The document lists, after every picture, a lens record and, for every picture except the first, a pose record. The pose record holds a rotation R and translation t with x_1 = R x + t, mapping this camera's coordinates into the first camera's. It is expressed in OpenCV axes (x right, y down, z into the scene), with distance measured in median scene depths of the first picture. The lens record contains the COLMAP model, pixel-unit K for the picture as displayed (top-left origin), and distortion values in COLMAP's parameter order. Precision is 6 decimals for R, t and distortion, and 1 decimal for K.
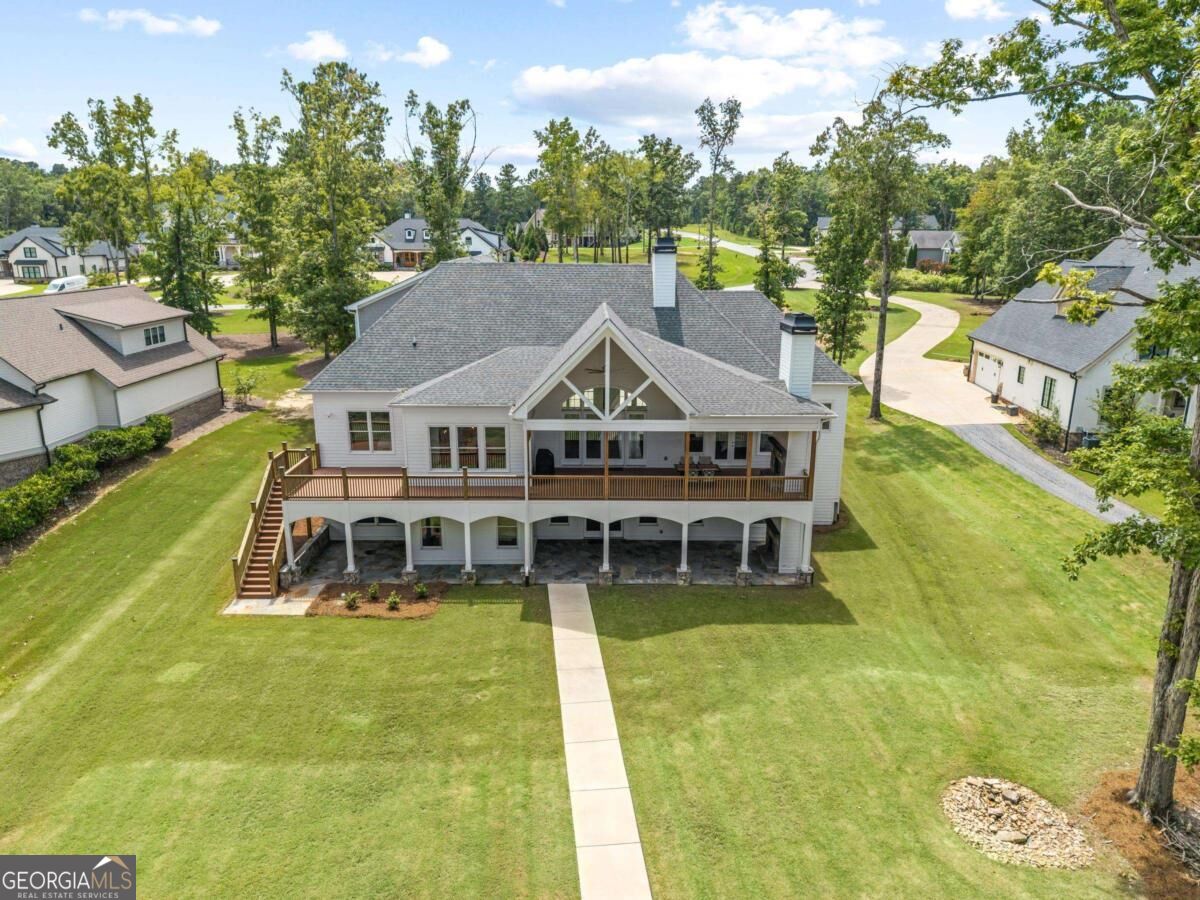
lens RADIAL K [[801.9, 0, 598.9], [0, 801.9, 446.9], [0, 0, 1]] dist [0.039362, -0.042648]
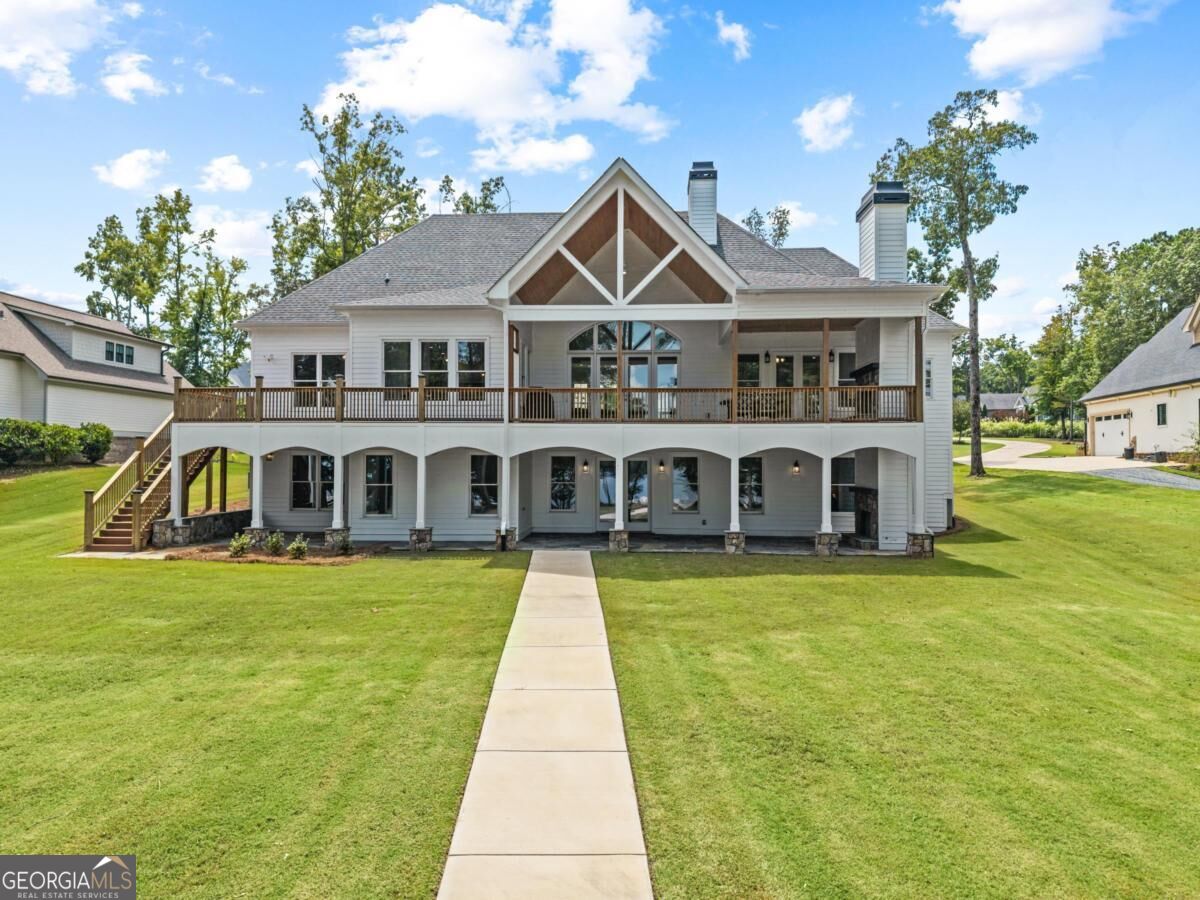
lens RADIAL K [[801.9, 0, 598.9], [0, 801.9, 446.9], [0, 0, 1]] dist [0.039362, -0.042648]
pose [[0.997439, -0.002545, -0.071472, 0.035133], [-0.017075, 0.961990, -0.272552, 0.236057], [0.069449, 0.273074, 0.959483, 0.284324]]
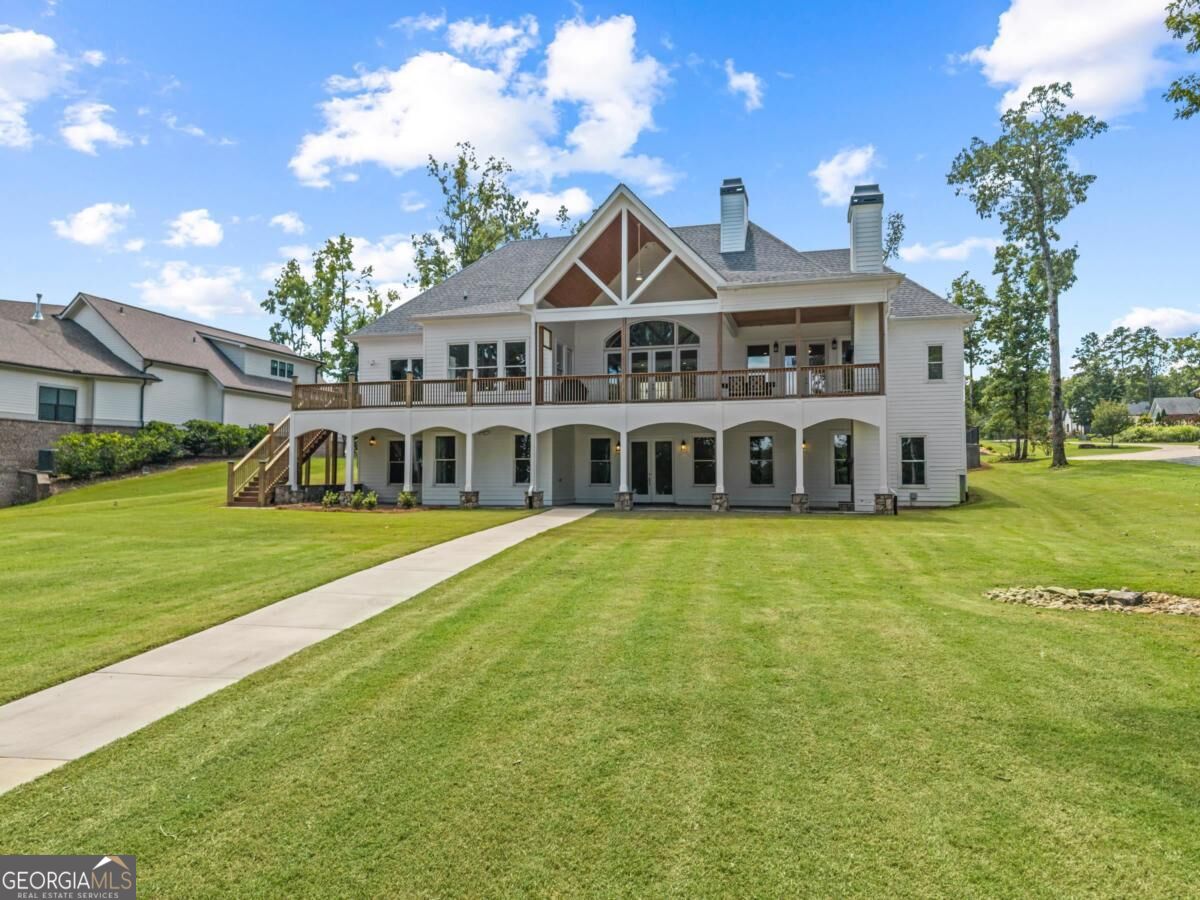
lens RADIAL K [[801.9, 0, 598.9], [0, 801.9, 446.9], [0, 0, 1]] dist [0.039362, -0.042648]
pose [[0.961796, -0.014828, -0.273364, 0.180230], [-0.067079, 0.955330, -0.287828, 0.300111], [0.265421, 0.295169, 0.917838, 0.203543]]
